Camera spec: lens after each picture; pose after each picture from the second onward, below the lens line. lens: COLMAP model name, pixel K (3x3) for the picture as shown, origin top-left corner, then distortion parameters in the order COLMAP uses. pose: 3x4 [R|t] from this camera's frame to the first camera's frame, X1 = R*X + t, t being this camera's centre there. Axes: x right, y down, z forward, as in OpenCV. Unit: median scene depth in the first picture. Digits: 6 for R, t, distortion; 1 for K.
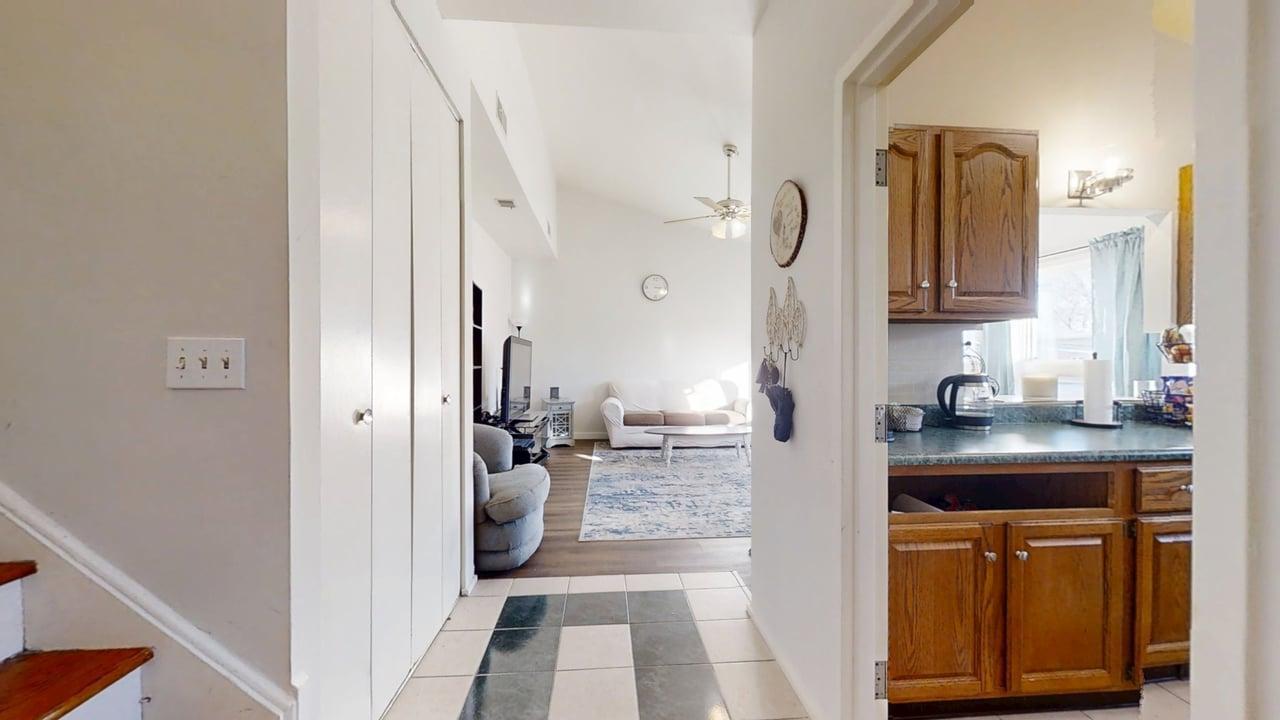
lens RADIAL K [[468.2, 0, 642.8], [0, 468.2, 365.6], [0, 0, 1]] dist [0.000735, 0.000000]
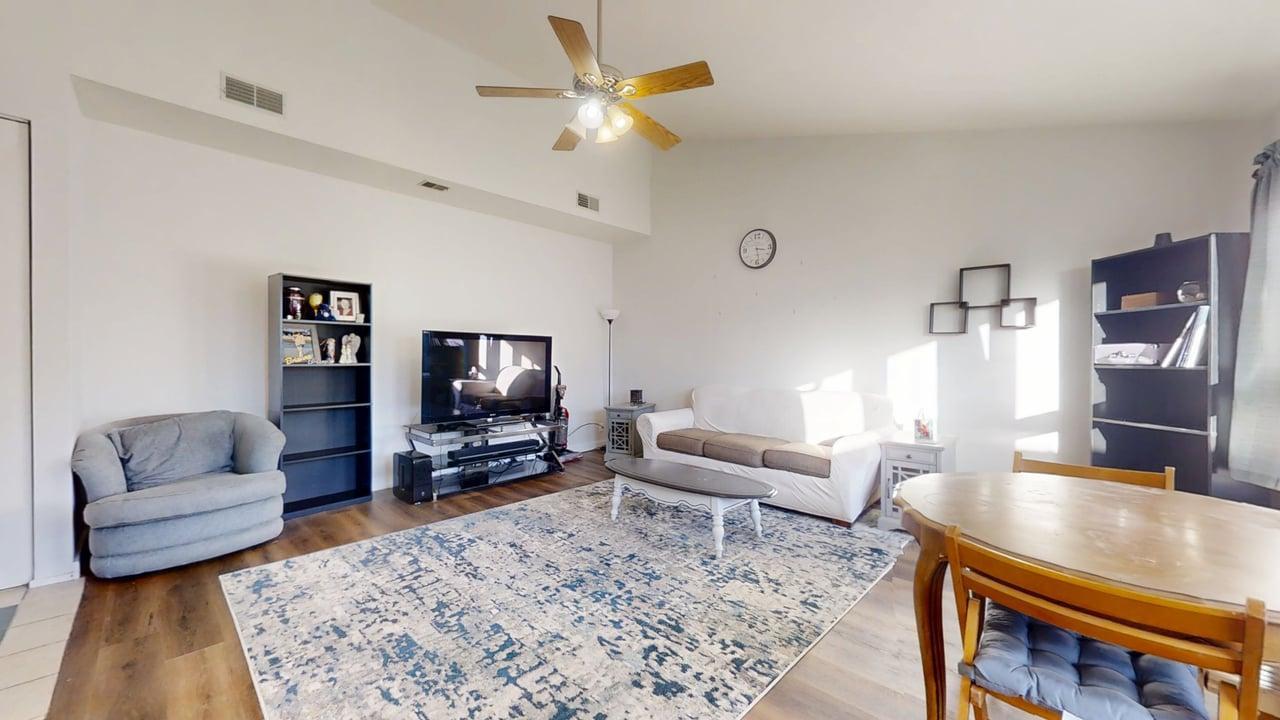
lens RADIAL K [[468.2, 0, 642.8], [0, 468.2, 365.6], [0, 0, 1]] dist [0.000735, 0.000000]
pose [[0.663385, 0.012951, -0.748166, 0.833022], [-0.009229, 0.999916, 0.009126, -0.009363], [0.748221, 0.000851, 0.663449, 0.868766]]
